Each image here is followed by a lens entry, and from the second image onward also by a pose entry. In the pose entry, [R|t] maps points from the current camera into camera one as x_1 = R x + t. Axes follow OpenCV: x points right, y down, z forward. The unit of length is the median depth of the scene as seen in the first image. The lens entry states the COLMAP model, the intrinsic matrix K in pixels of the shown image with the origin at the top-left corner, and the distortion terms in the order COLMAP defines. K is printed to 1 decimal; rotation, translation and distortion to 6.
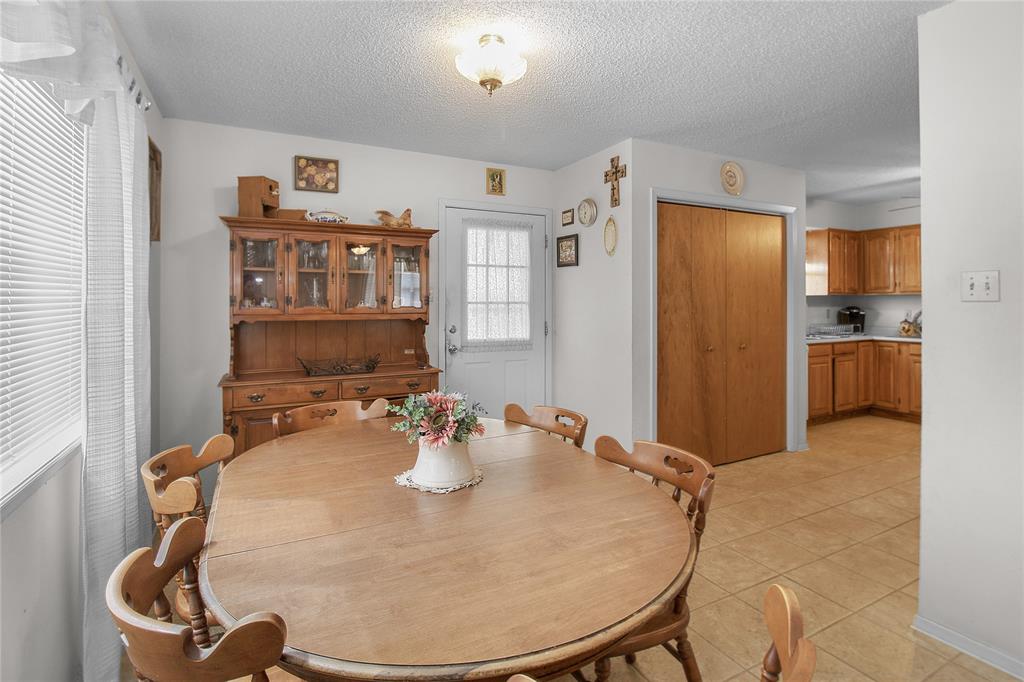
lens RADIAL K [[489.5, 0, 520.1], [0, 489.5, 299.5], [0, 0, 1]] dist [-0.021544, -0.004564]
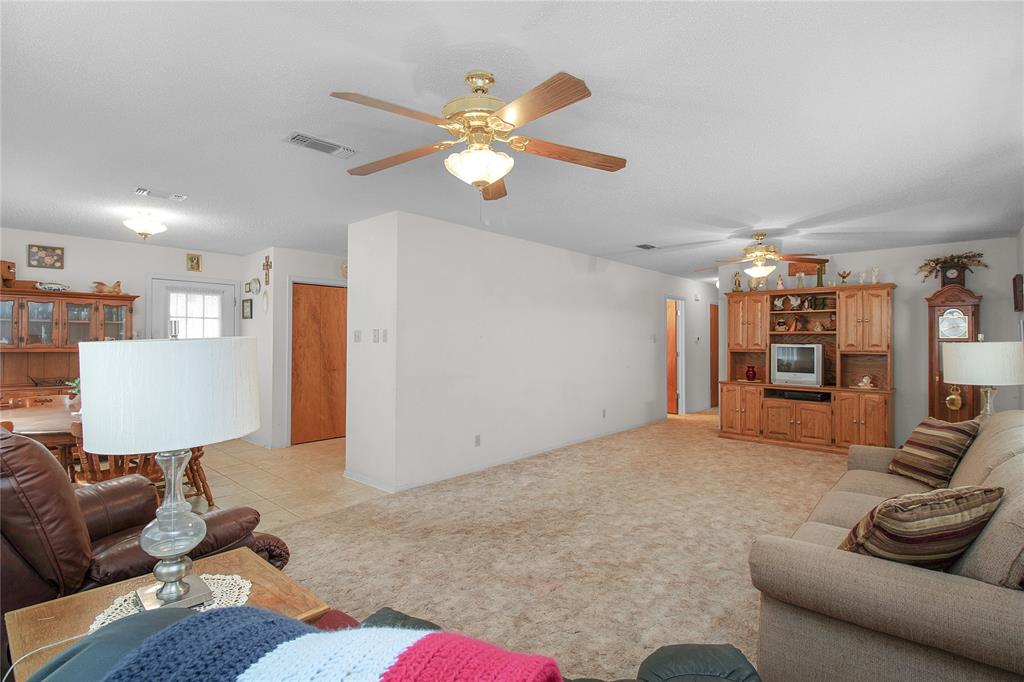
lens RADIAL K [[489.5, 0, 535.9], [0, 489.5, 334.4], [0, 0, 1]] dist [-0.021544, -0.004564]
pose [[0.930347, 0.010708, 0.366523, 0.412308], [-0.007089, 0.999912, -0.011221, -0.006907], [-0.366611, 0.007841, 0.930341, -0.836843]]
